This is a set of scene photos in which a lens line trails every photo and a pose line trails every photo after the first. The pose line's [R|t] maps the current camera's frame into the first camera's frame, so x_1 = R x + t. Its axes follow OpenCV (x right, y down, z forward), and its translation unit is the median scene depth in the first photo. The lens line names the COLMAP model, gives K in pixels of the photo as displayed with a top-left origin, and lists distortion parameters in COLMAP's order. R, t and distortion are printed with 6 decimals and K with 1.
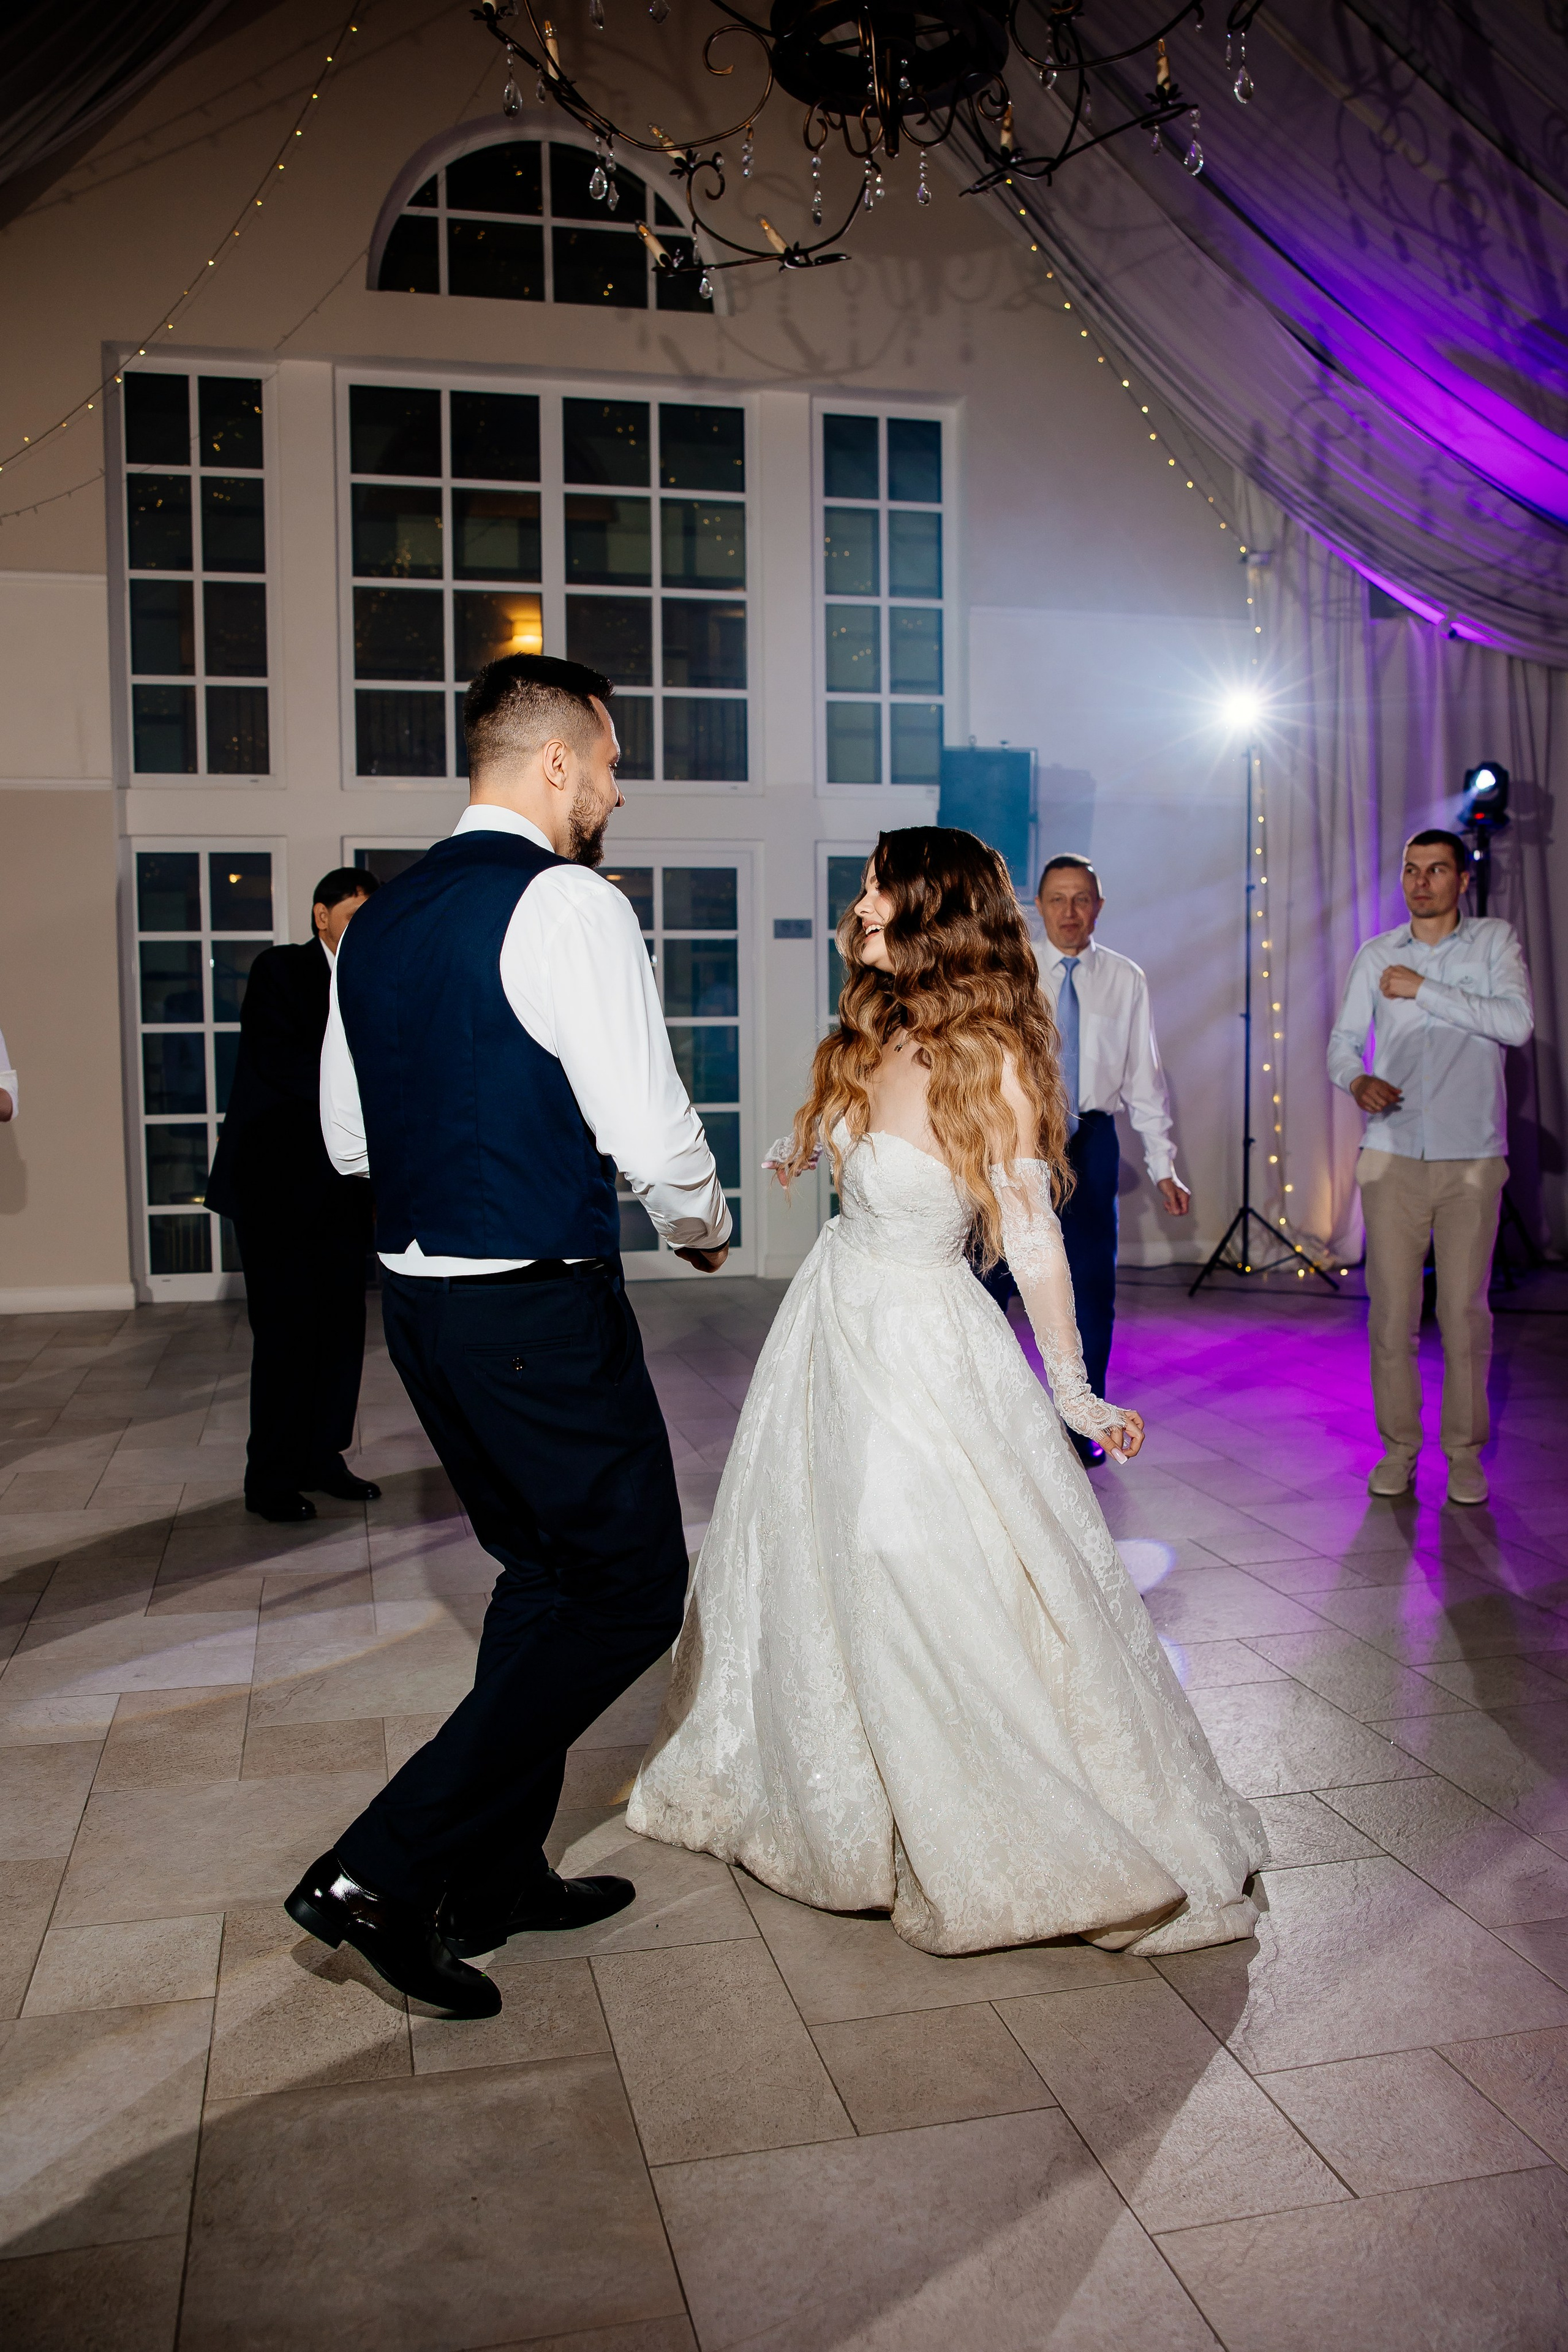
lens RADIAL K [[1889.5, 0, 770.8], [0, 1889.5, 1177.7], [0, 0, 1]] dist [-0.103076, 0.109905]
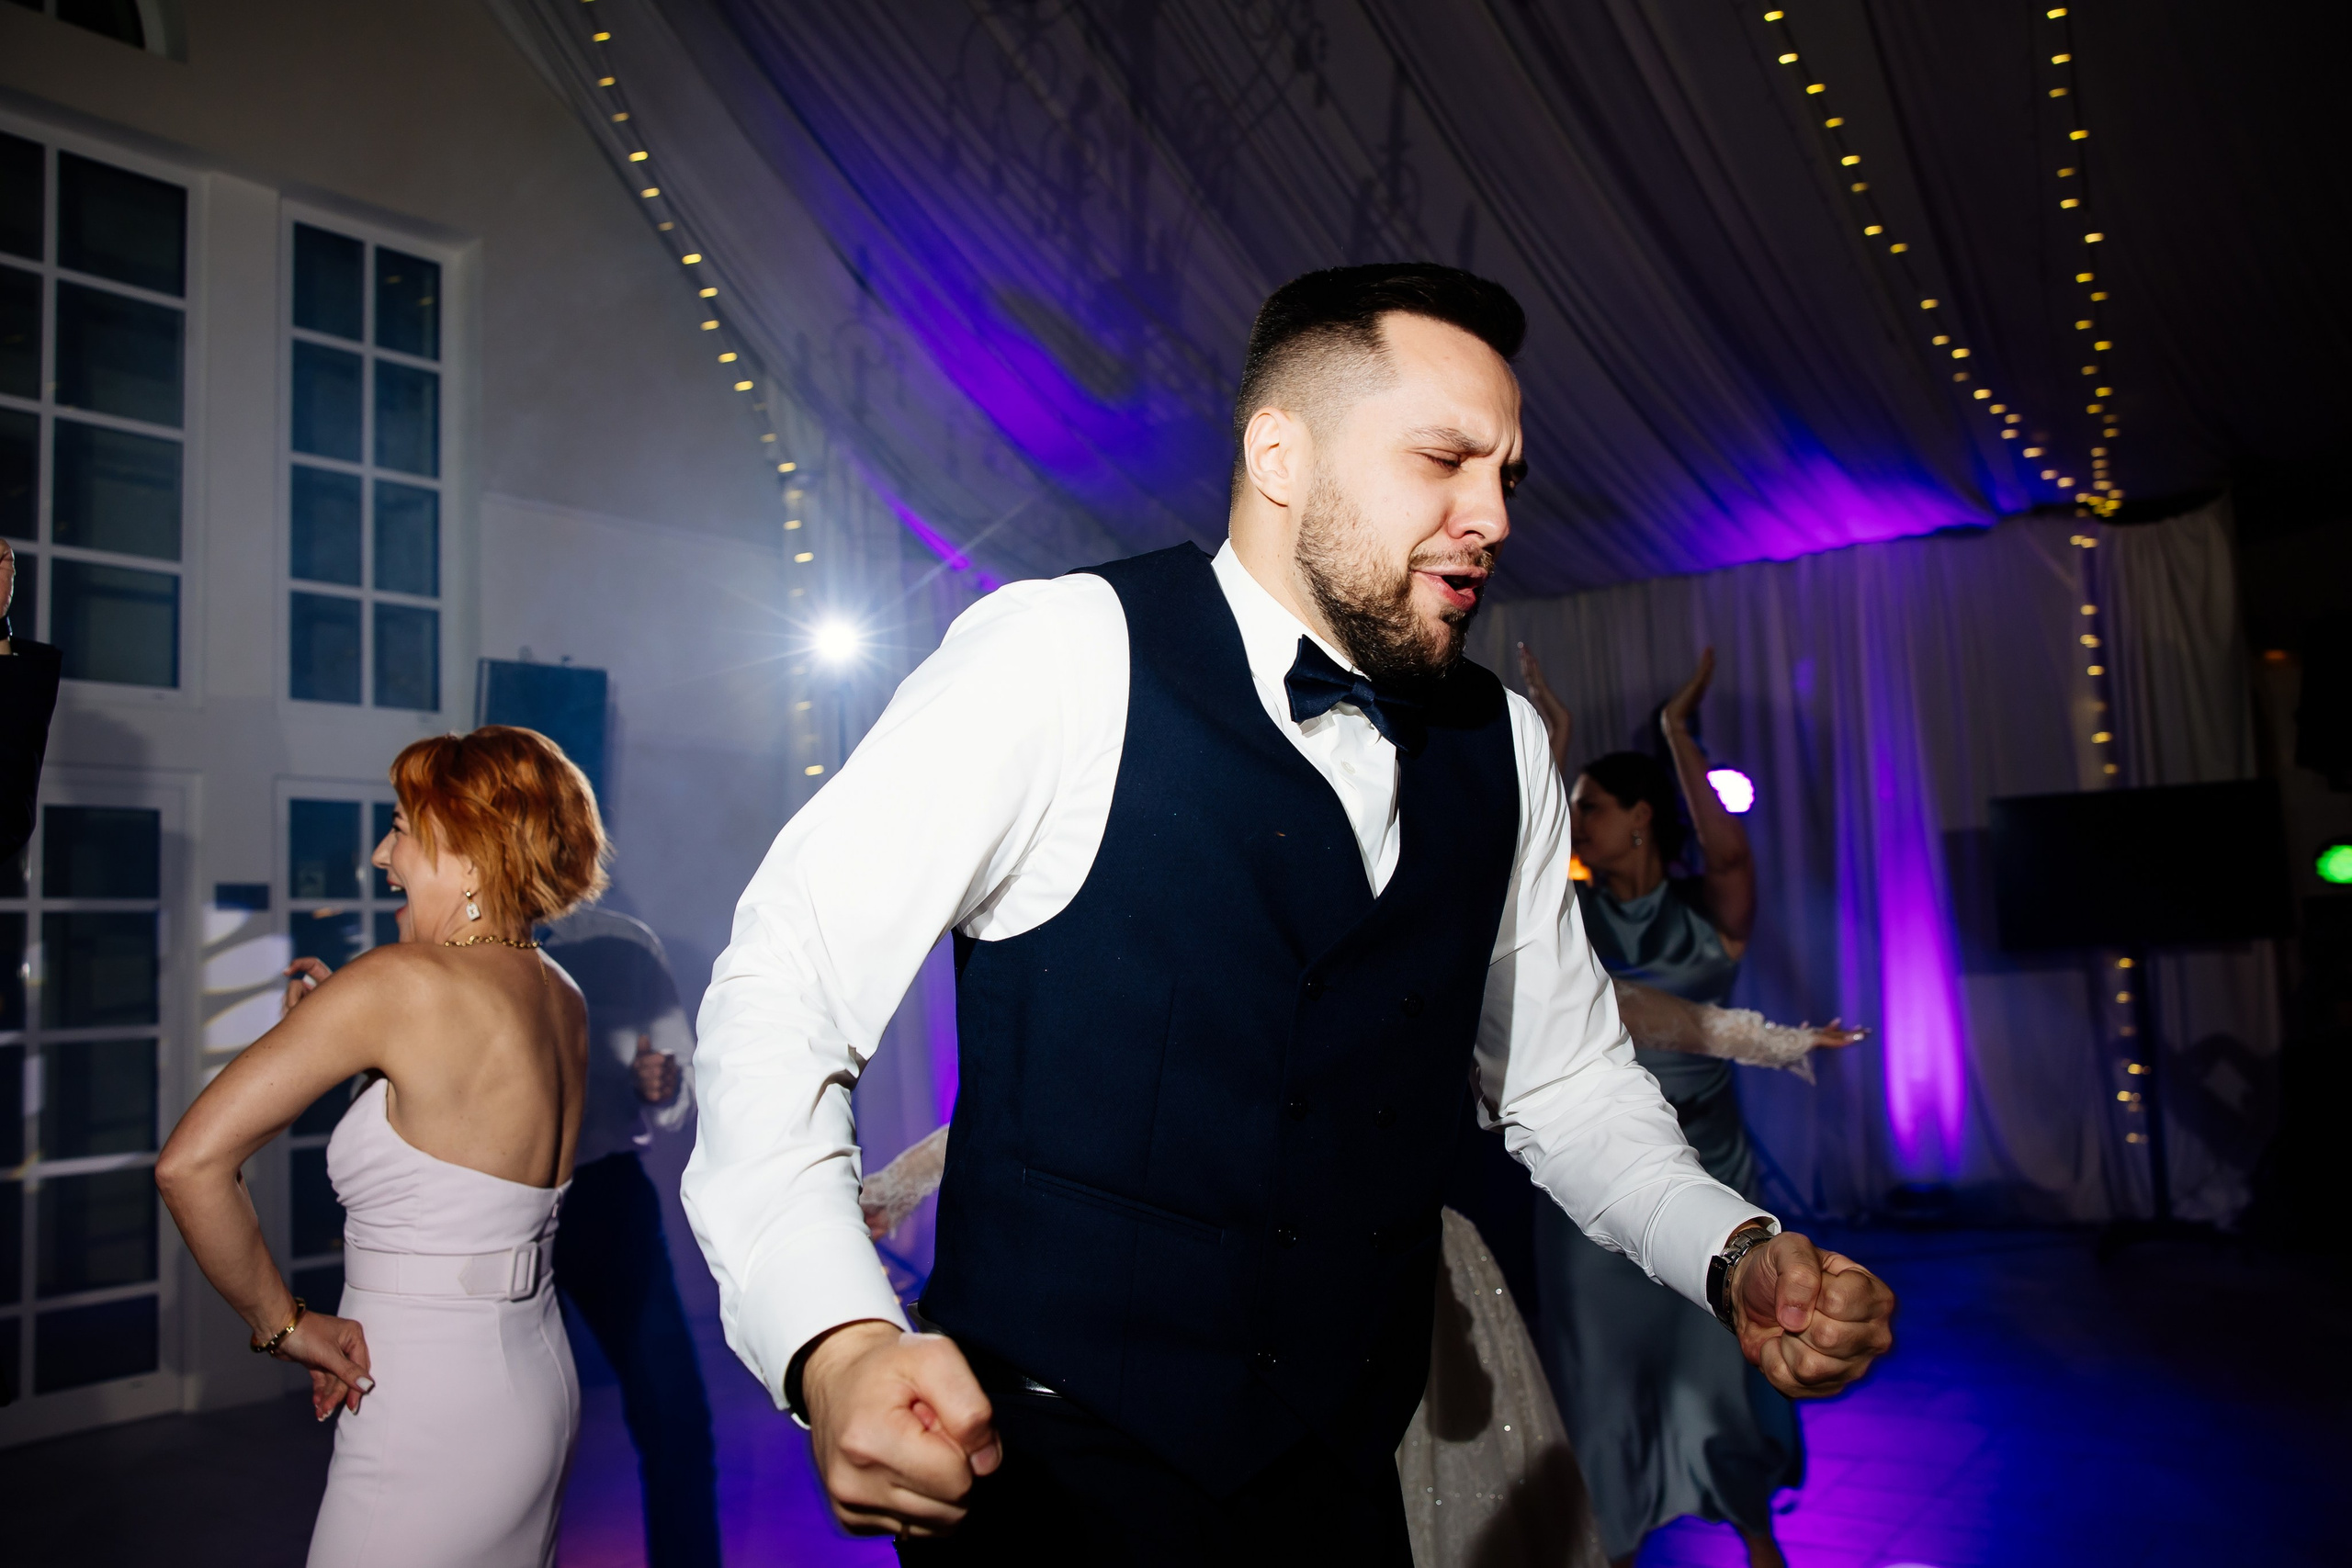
lens RADIAL K [[1889.3, 0, 1178.2], [0, 1889.3, 774.9], [0, 0, 1]] dist [-0.103076, 0.109905]
pose [[0.756828, 0.041237, 0.652312, -0.182329], [0.098429, 0.979436, -0.176117, -0.020062], [-0.646160, 0.197497, 0.737205, 0.255350]]
